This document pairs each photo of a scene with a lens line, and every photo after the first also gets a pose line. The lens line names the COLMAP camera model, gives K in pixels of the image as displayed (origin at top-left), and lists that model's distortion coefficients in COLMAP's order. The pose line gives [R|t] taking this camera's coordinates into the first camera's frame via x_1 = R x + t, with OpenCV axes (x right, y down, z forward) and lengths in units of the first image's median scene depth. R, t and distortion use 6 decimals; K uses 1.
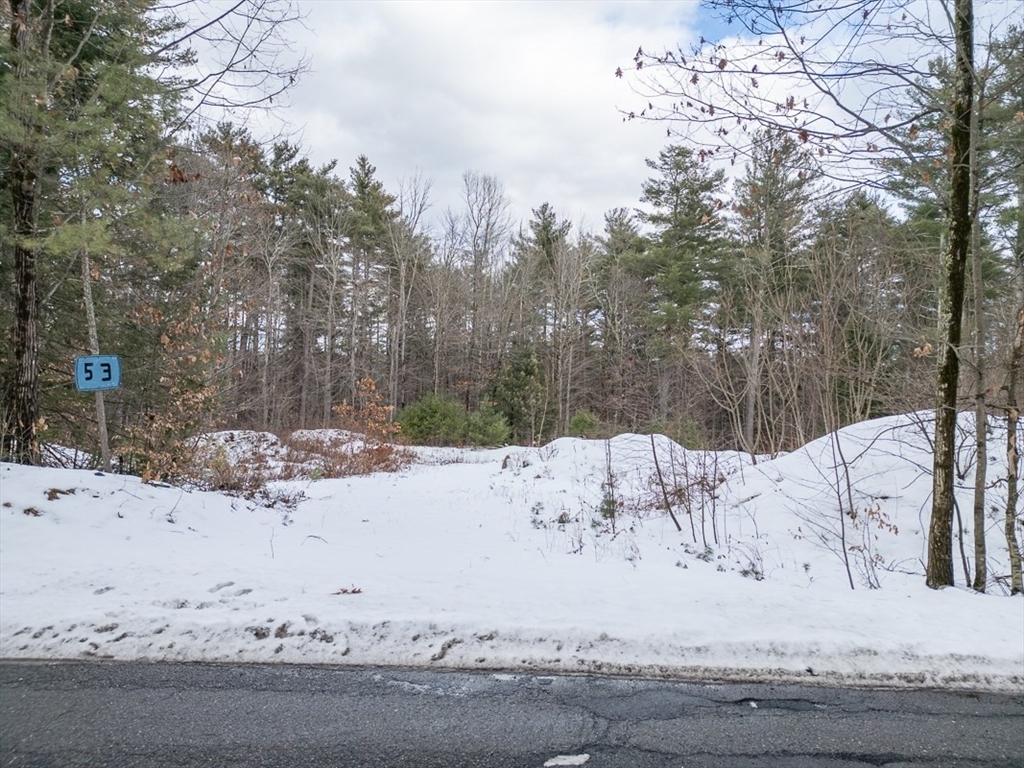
lens RADIAL K [[709.5, 0, 527.4], [0, 709.5, 387.2], [0, 0, 1]] dist [0.025210, -0.003094]
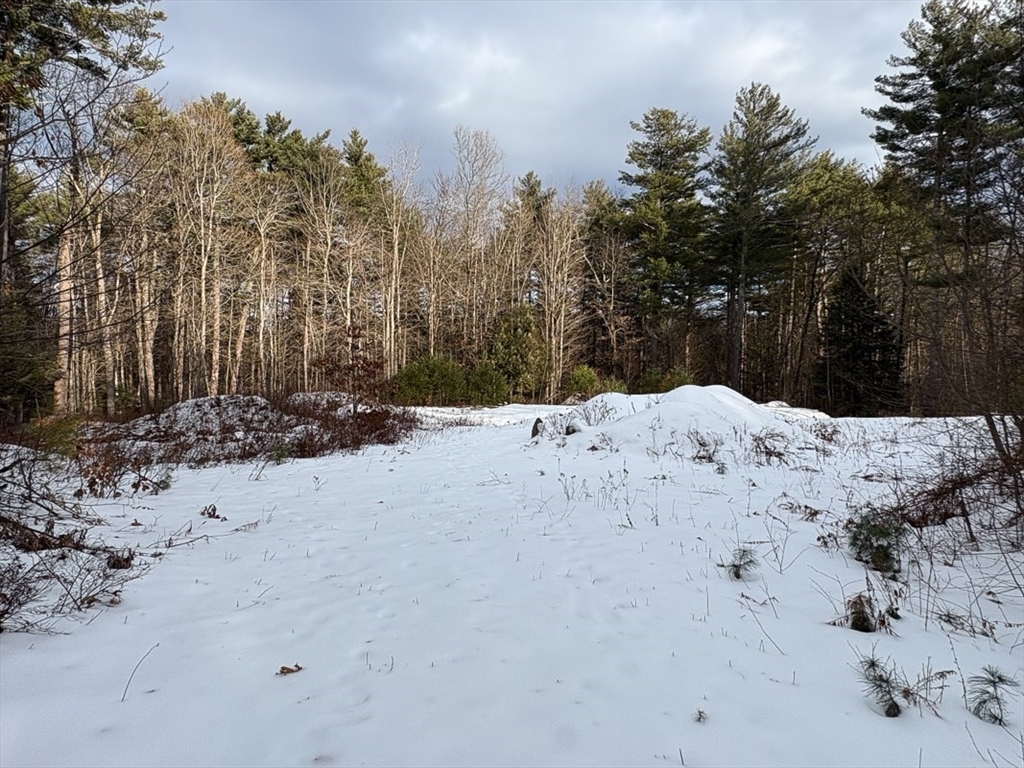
lens RADIAL K [[591.3, 0, 511.6], [0, 591.3, 379.5], [0, 0, 1]] dist [-0.021299, 0.000811]
pose [[0.999610, -0.024886, 0.012644, -0.026716], [0.024313, 0.998751, 0.043660, 0.010654], [-0.013715, -0.043336, 0.998966, 0.151035]]
